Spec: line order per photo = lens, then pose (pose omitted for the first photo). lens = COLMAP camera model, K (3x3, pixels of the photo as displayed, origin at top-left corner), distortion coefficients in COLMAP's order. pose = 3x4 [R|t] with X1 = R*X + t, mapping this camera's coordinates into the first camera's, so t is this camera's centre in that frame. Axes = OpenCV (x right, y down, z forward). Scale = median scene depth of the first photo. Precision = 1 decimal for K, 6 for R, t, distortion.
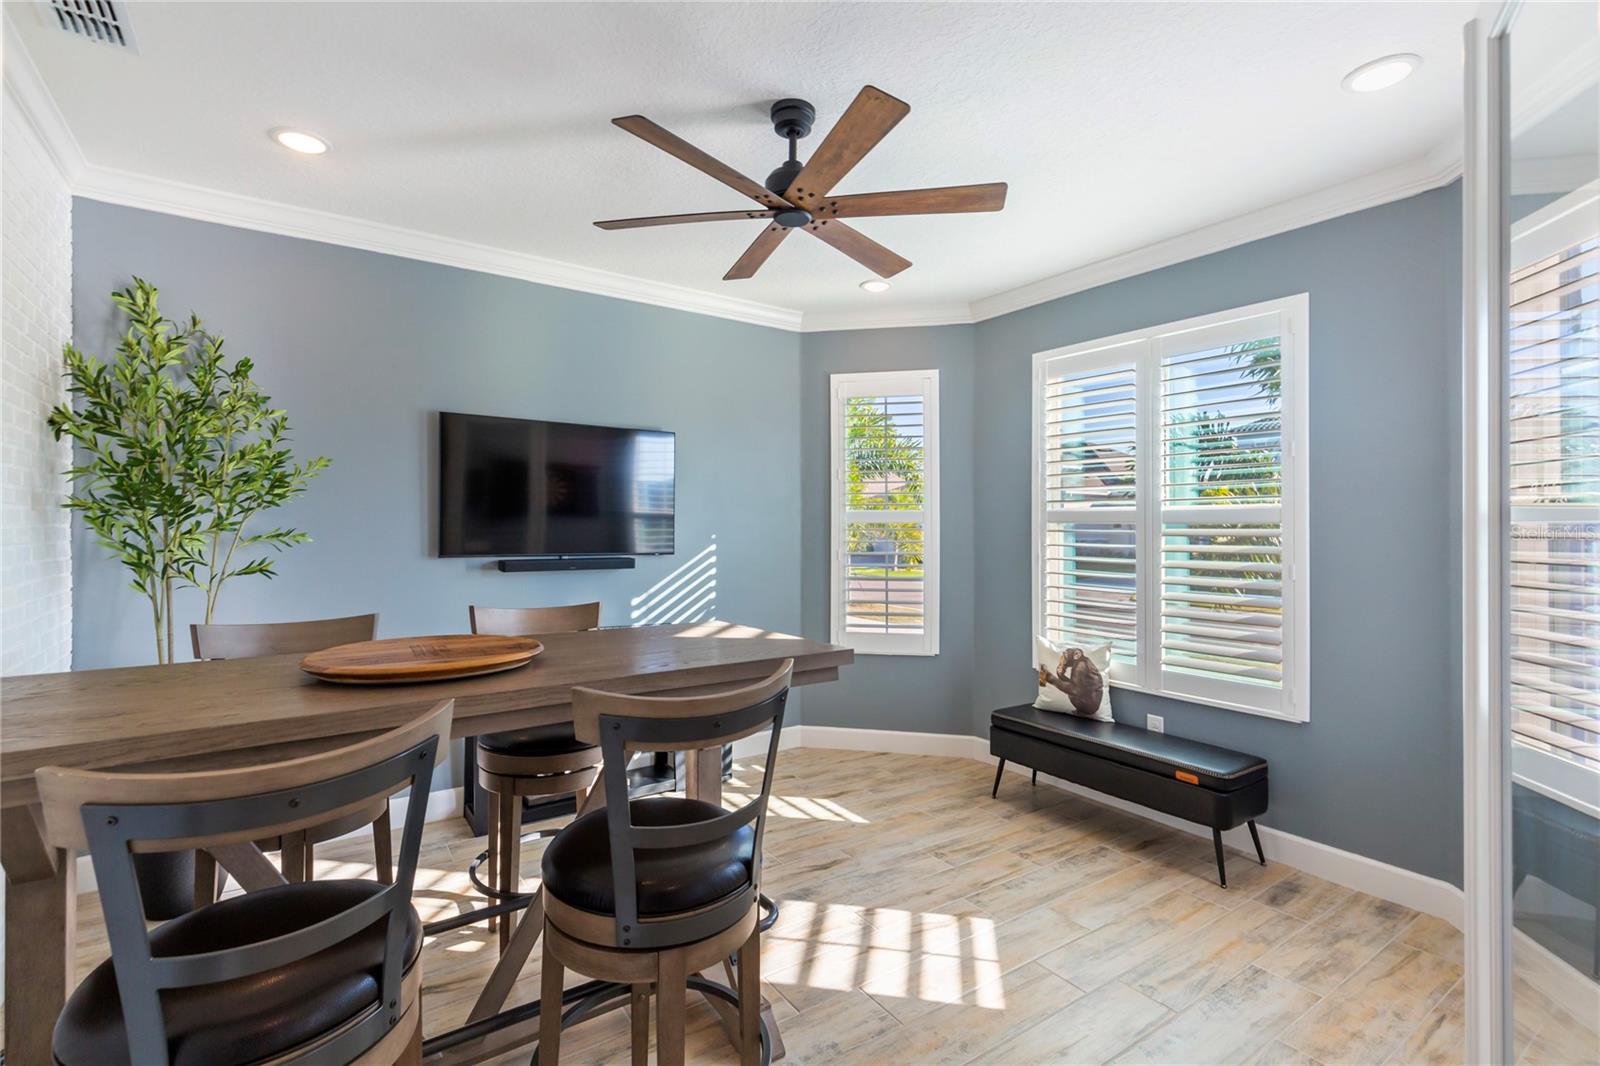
lens RADIAL K [[727.4, 0, 788.6], [0, 727.4, 528.8], [0, 0, 1]] dist [0.007582, -0.000467]
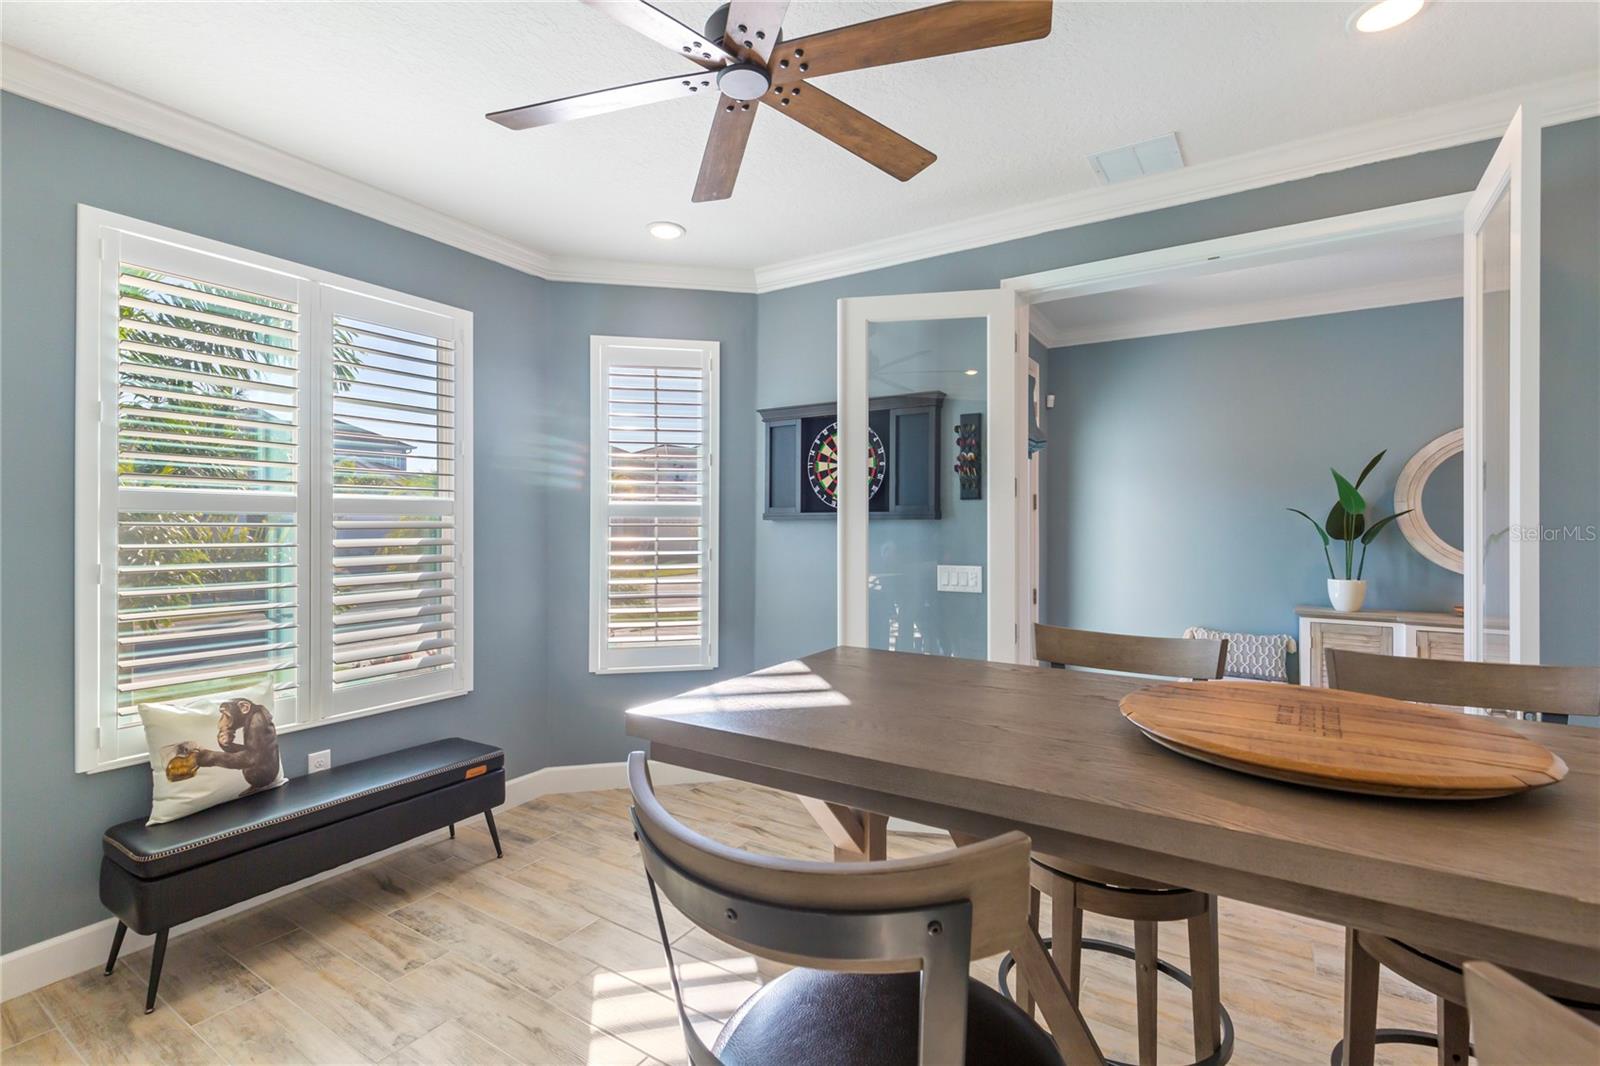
lens RADIAL K [[727.4, 0, 806.3], [0, 727.4, 524.9], [0, 0, 1]] dist [0.007582, -0.000467]
pose [[-0.398433, -0.012857, 0.917107, -0.445491], [-0.012285, 0.999887, 0.008681, -0.009368], [-0.917115, -0.007808, -0.398546, 0.812147]]
